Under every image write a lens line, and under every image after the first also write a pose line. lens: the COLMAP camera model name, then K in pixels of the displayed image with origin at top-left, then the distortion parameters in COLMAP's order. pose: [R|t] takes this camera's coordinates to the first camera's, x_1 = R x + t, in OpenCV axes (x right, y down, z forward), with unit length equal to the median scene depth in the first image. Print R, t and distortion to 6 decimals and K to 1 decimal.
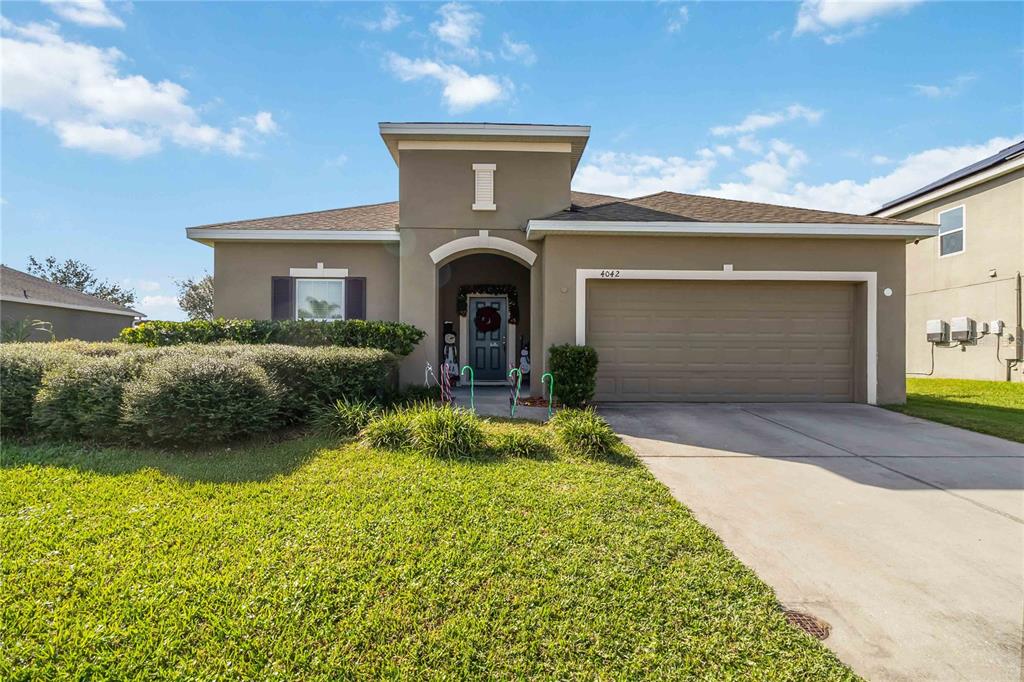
lens RADIAL K [[494.5, 0, 512.1], [0, 494.5, 353.3], [0, 0, 1]] dist [-0.003108, -0.000457]
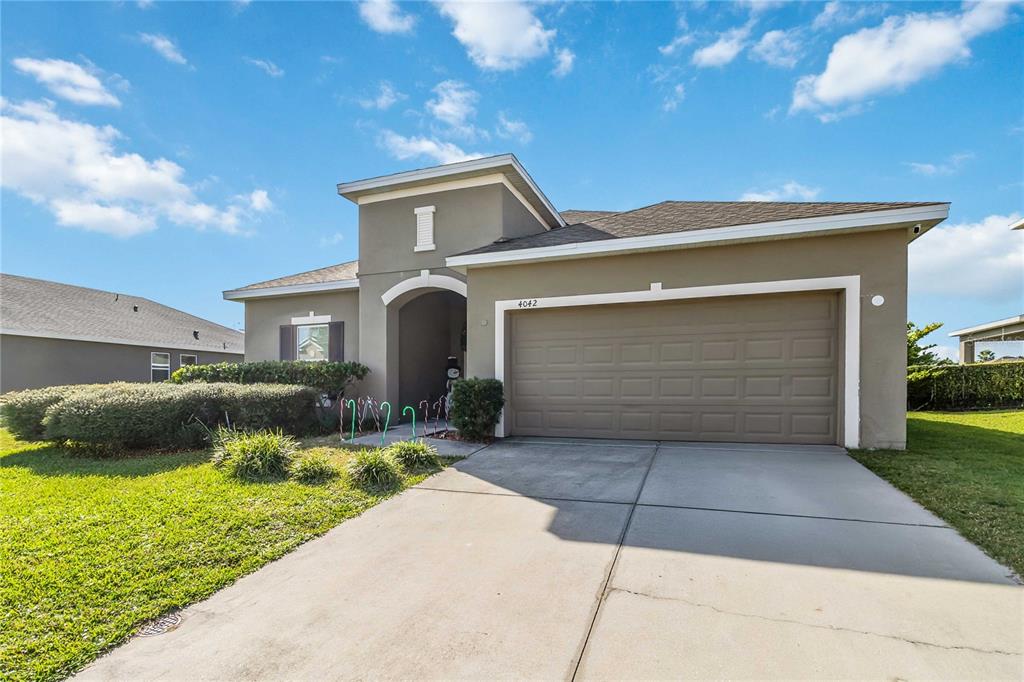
lens RADIAL K [[511.8, 0, 508.4], [0, 511.8, 391.4], [0, 0, 1]] dist [-0.004208, -0.000237]
pose [[0.926153, -0.008584, -0.377050, 0.516757], [0.012523, 0.999890, 0.007996, 0.001889], [0.376940, -0.012128, 0.926158, 0.058764]]
